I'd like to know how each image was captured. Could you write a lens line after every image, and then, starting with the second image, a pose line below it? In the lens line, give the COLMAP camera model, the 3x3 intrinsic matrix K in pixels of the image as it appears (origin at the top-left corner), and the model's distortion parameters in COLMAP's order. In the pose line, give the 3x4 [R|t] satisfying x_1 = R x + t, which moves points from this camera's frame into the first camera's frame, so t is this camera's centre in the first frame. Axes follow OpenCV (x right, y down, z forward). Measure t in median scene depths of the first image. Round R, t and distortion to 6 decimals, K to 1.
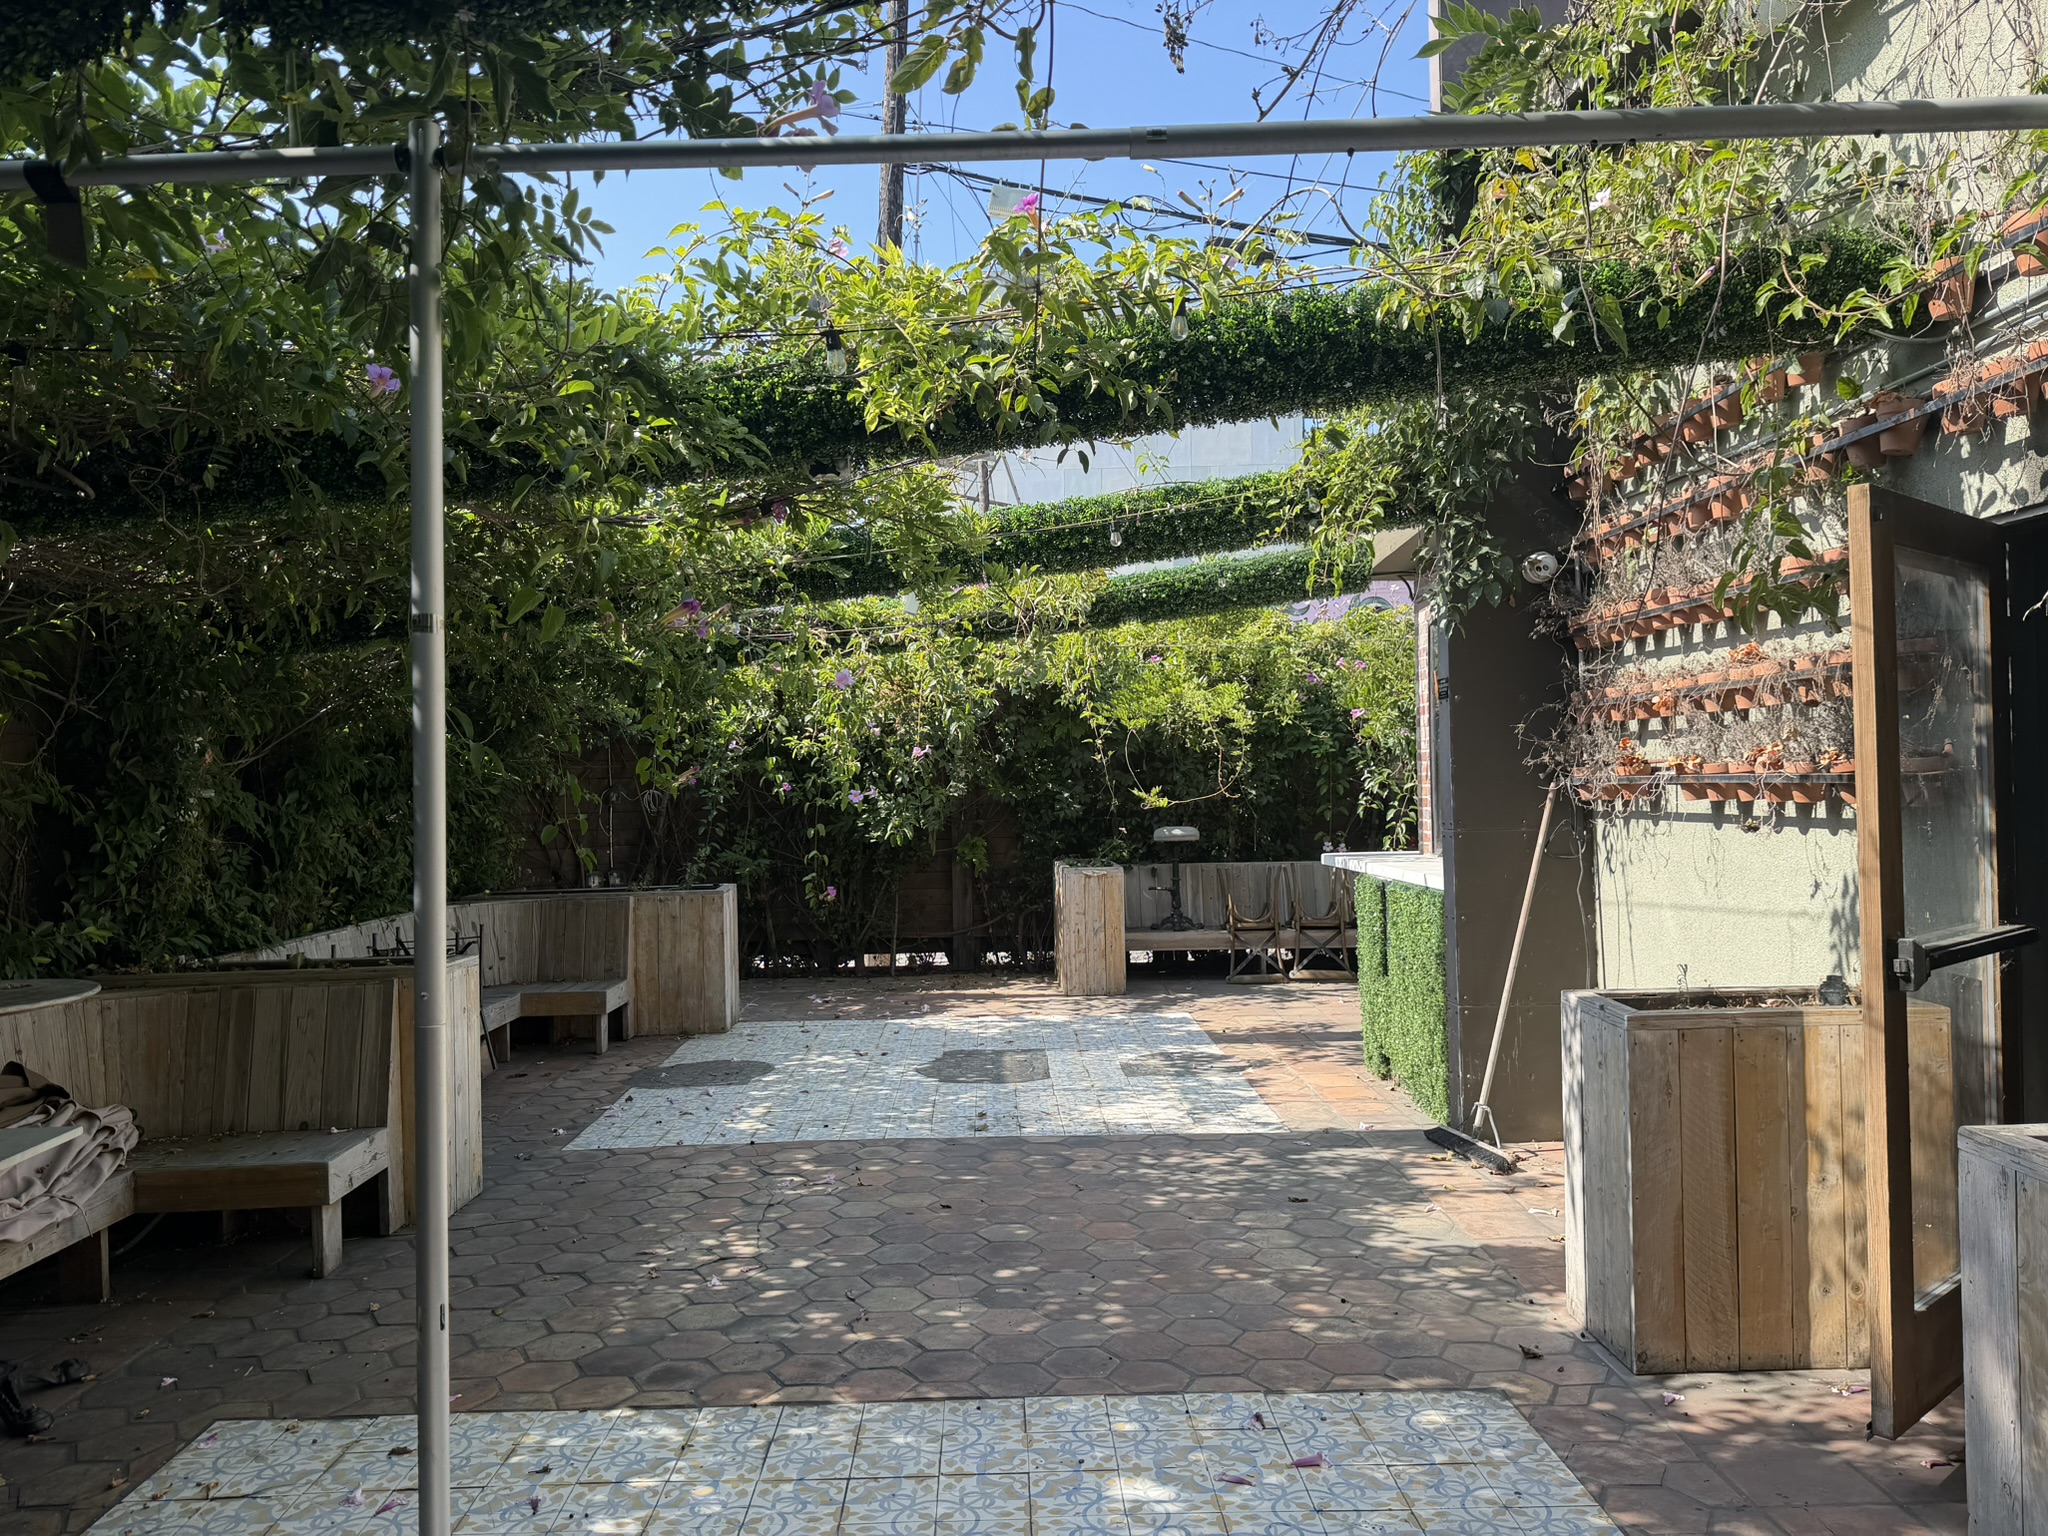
lens RADIAL K [[1427.4, 0, 1032.3], [0, 1427.4, 766.3], [0, 0, 1]] dist [0.065701, -0.085777]
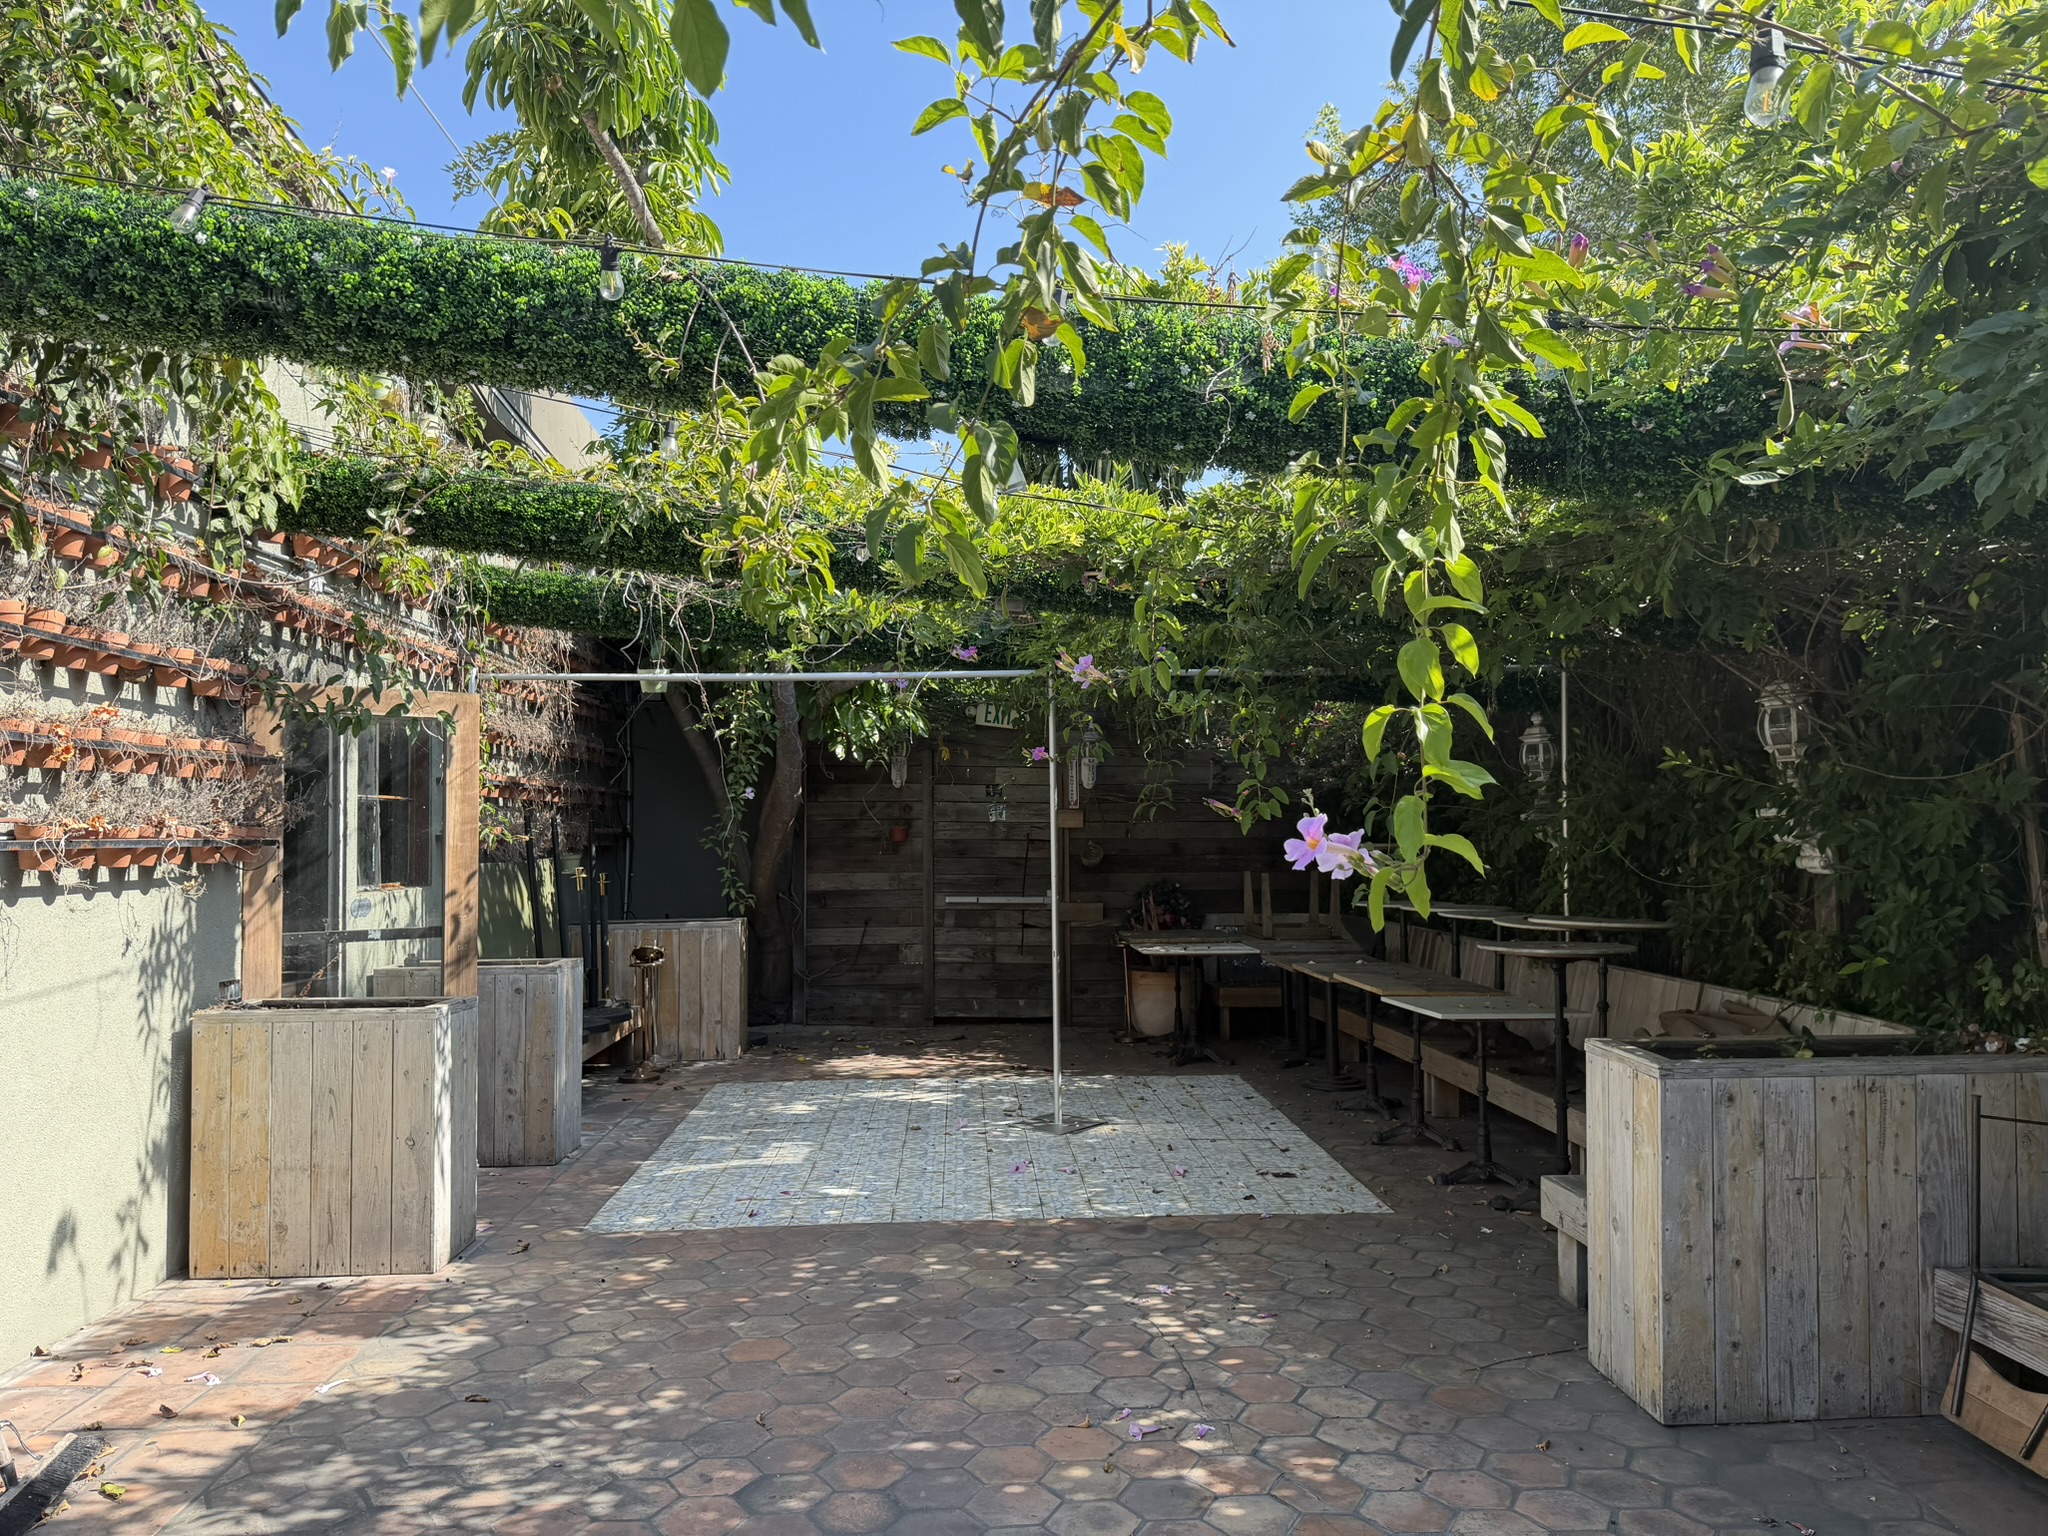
lens RADIAL K [[1427.4, 0, 1032.3], [0, 1427.4, 766.3], [0, 0, 1]] dist [0.065701, -0.085777]
pose [[-0.999371, 0.026334, -0.023769, -0.108667], [0.027603, 0.998119, -0.054734, 0.027963], [0.022283, -0.055356, -0.998218, 2.072044]]
